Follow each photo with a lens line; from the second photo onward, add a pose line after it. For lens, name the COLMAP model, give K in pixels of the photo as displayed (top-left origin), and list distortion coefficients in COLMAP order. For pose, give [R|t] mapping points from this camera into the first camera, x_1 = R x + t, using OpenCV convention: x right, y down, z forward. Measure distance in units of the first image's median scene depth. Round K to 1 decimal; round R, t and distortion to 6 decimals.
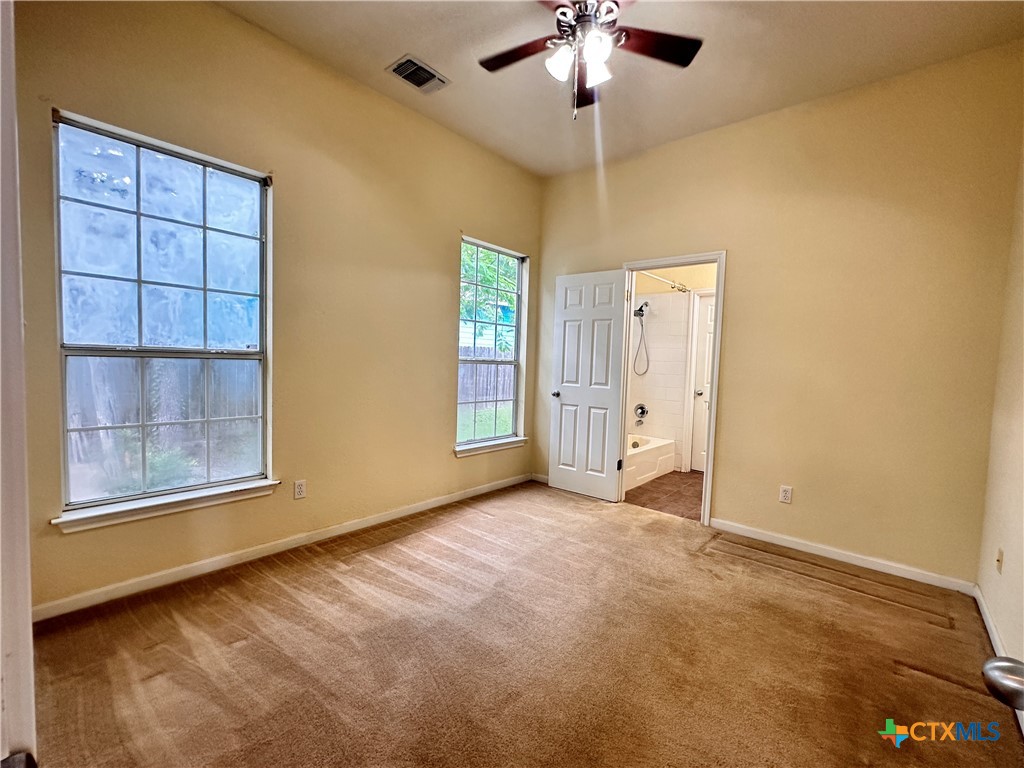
lens RADIAL K [[447.5, 0, 512.6], [0, 447.5, 385.3], [0, 0, 1]] dist [0.001722, 0.000002]
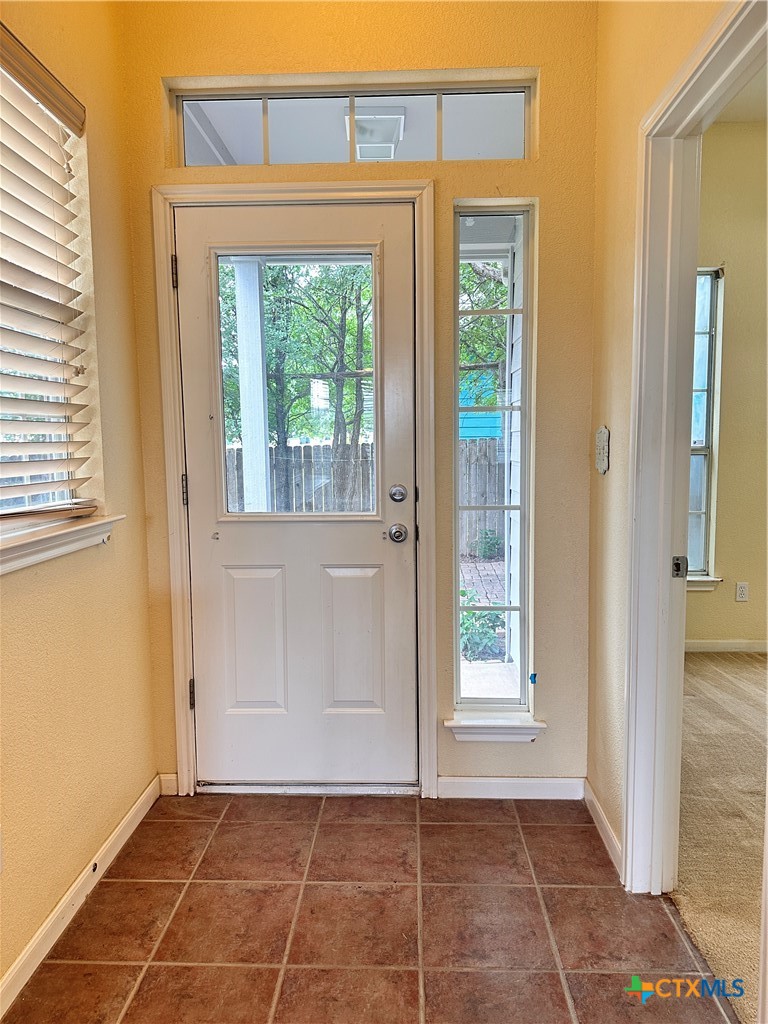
lens RADIAL K [[714.9, 0, 388.3], [0, 714.9, 517.0], [0, 0, 1]] dist [0.000206, -0.001610]
pose [[0.625624, 0.038692, -0.779164, 0.236734], [-0.012418, 0.999137, 0.039644, 0.025601], [0.780026, -0.015127, 0.625565, -0.544778]]
